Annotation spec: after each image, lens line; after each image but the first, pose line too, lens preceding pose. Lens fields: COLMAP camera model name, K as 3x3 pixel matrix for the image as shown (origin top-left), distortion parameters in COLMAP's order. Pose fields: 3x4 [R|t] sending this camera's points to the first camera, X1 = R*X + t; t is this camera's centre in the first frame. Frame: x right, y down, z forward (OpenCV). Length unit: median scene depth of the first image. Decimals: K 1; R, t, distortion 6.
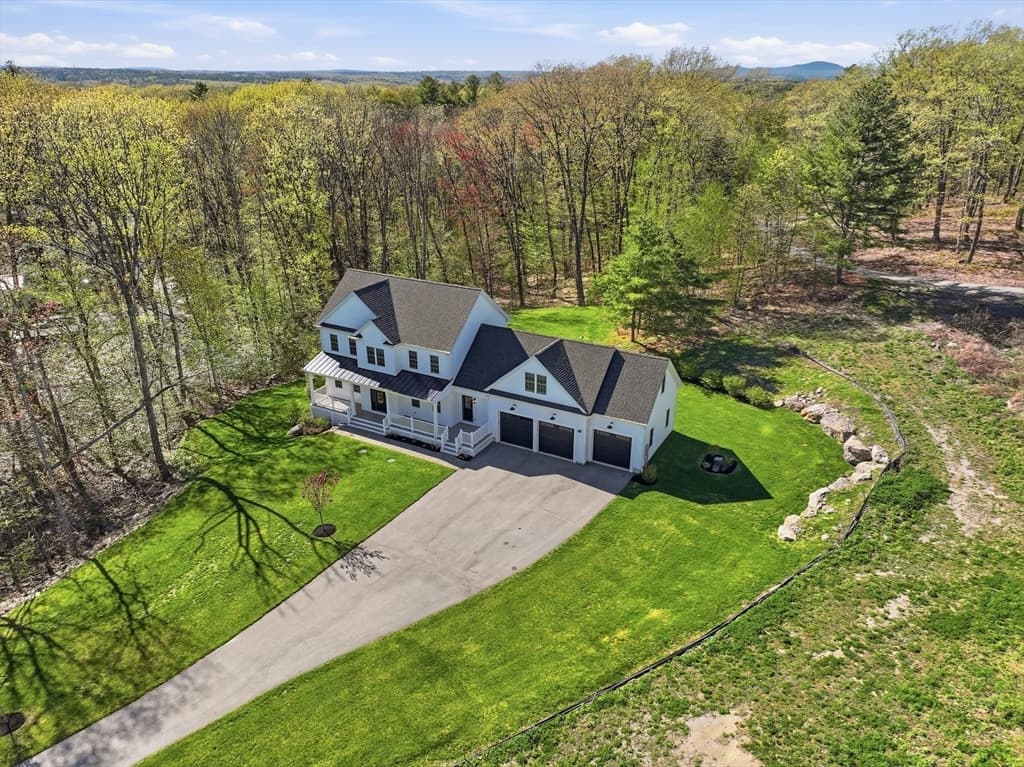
lens RADIAL K [[718.7, 0, 512.0], [0, 718.7, 383.5], [0, 0, 1]] dist [0.001986, 0.003935]
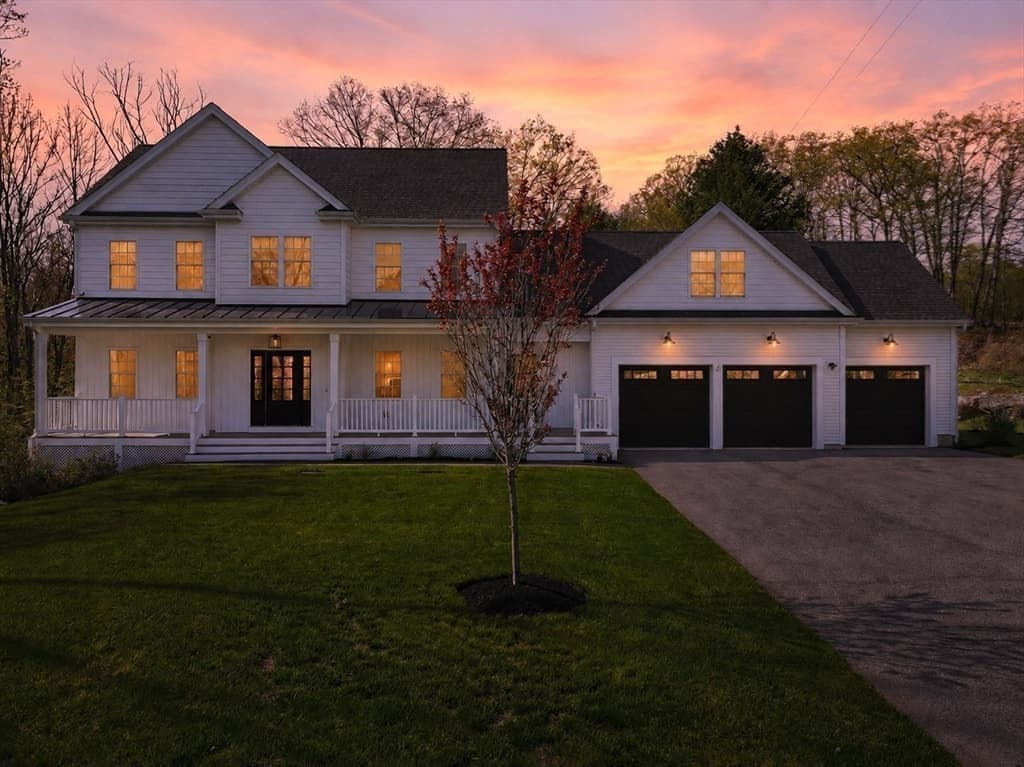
lens RADIAL K [[718.7, 0, 512.0], [0, 718.7, 383.5], [0, 0, 1]] dist [0.001986, 0.003935]
pose [[0.860838, 0.001953, 0.508875, -0.283702], [0.198857, 0.919189, -0.339923, 0.176034], [-0.468416, 0.393812, 0.790884, 0.691484]]
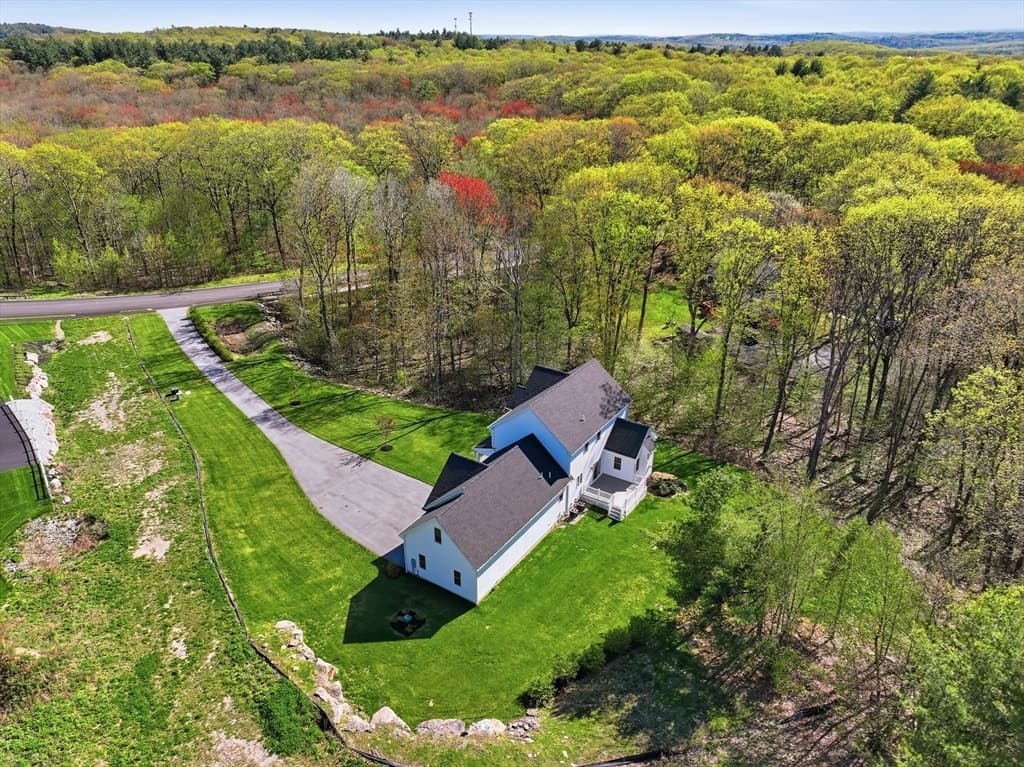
lens RADIAL K [[718.7, 0, 512.0], [0, 718.7, 383.5], [0, 0, 1]] dist [0.001986, 0.003935]
pose [[-0.070267, 0.436052, -0.897174, 1.039100], [-0.392817, 0.814631, 0.426699, -0.675286], [0.916928, 0.382408, 0.114047, 0.829700]]
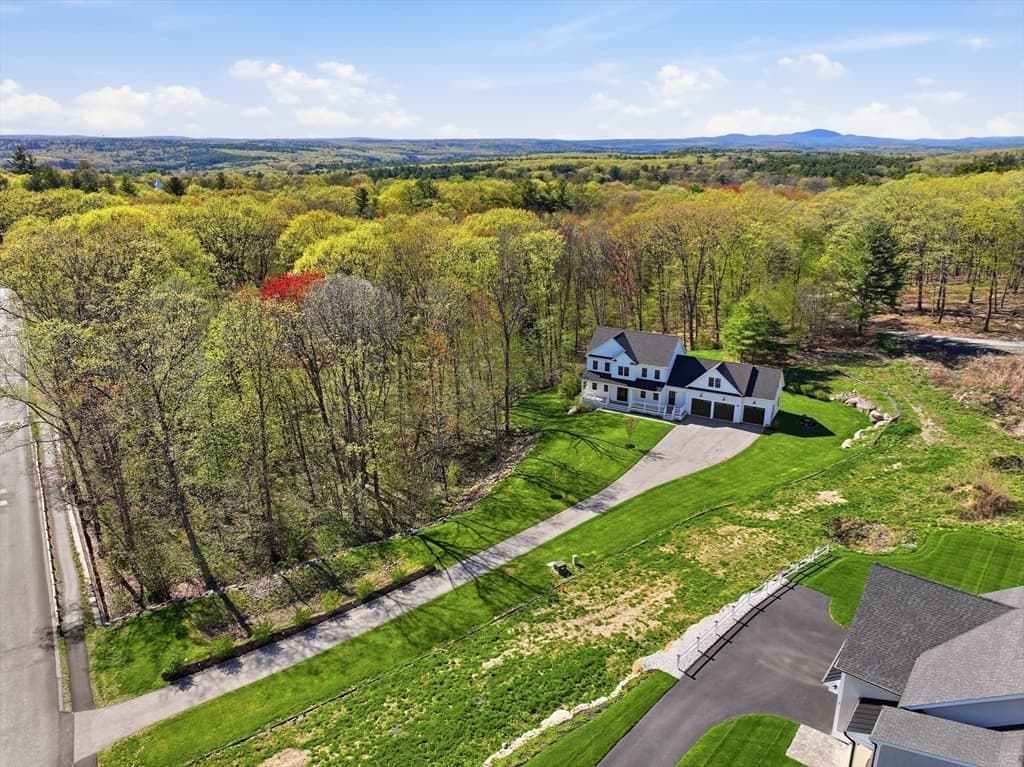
lens RADIAL K [[718.7, 0, 512.0], [0, 718.7, 383.5], [0, 0, 1]] dist [0.001986, 0.003935]
pose [[0.999940, 0.002476, -0.010632, -0.481664], [-0.003327, 0.996725, -0.080798, 0.156768], [0.010397, 0.080829, 0.996674, -0.950737]]
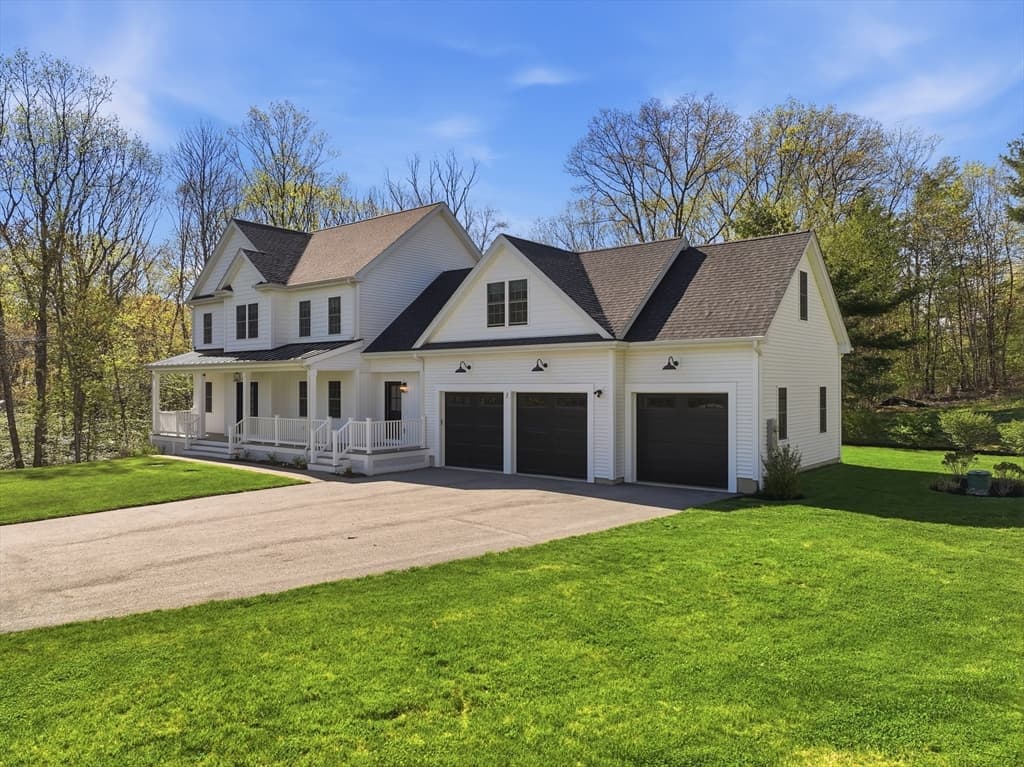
lens RADIAL K [[718.7, 0, 512.0], [0, 718.7, 383.5], [0, 0, 1]] dist [0.001986, 0.003935]
pose [[0.983152, -0.002298, -0.182776, 0.111991], [-0.069707, 0.919646, -0.386514, 0.209067], [0.168978, 0.392742, 0.903991, 0.571908]]
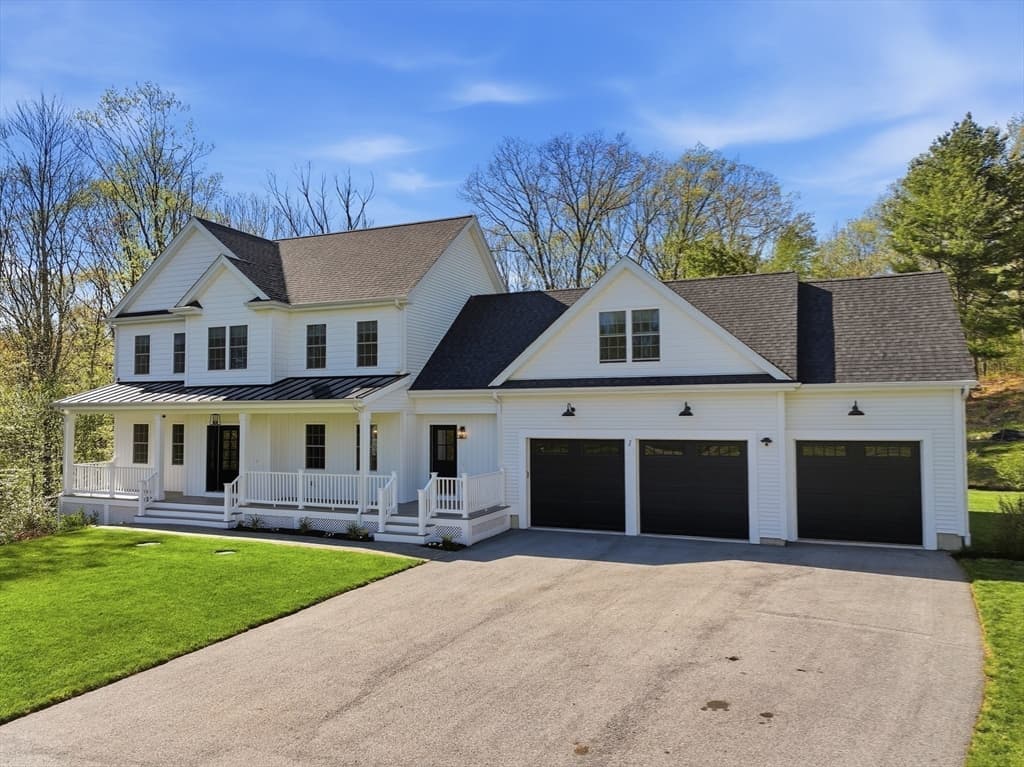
lens RADIAL K [[718.7, 0, 512.0], [0, 718.7, 383.5], [0, 0, 1]] dist [0.001986, 0.003935]
pose [[0.994610, 0.000234, 0.103684, -0.067151], [0.044392, 0.902745, -0.427880, 0.177159], [-0.093700, 0.430177, 0.897869, 0.624580]]
